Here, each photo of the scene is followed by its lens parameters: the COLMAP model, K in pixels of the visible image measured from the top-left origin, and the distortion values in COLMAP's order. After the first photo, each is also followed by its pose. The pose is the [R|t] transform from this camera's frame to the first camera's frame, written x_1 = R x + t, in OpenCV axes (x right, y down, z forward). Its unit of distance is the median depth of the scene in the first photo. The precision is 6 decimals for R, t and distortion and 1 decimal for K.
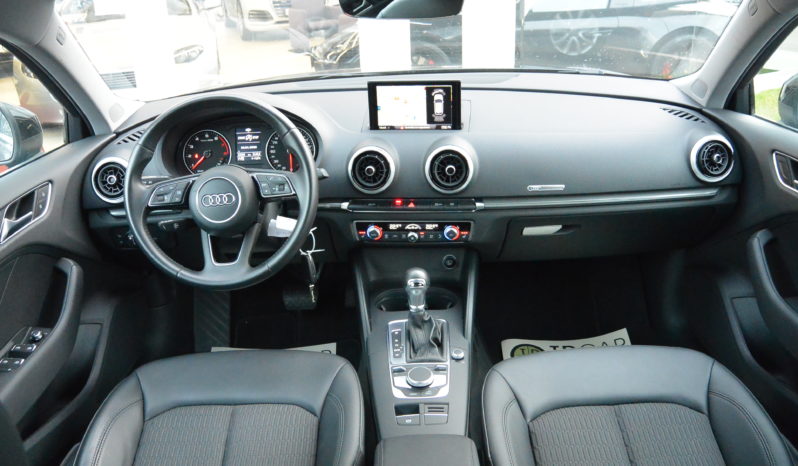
lens RADIAL K [[685.6, 0, 399.6], [0, 685.6, 231.4], [0, 0, 1]] dist [-0.135092, 0.064964]
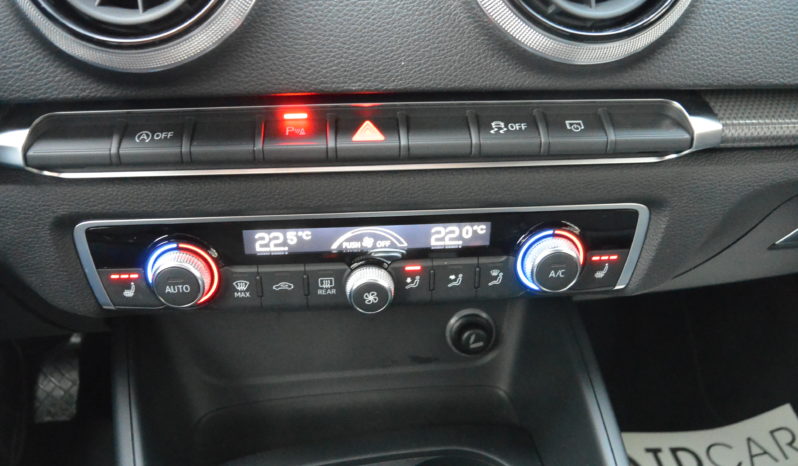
lens RADIAL K [[685.6, 0, 405.7], [0, 685.6, 237.6], [0, 0, 1]] dist [-0.135092, 0.064964]
pose [[0.979016, -0.045503, 0.198636, -0.010946], [0.029806, 0.996243, 0.081312, -0.024191], [-0.201590, -0.073686, 0.976694, 0.799635]]
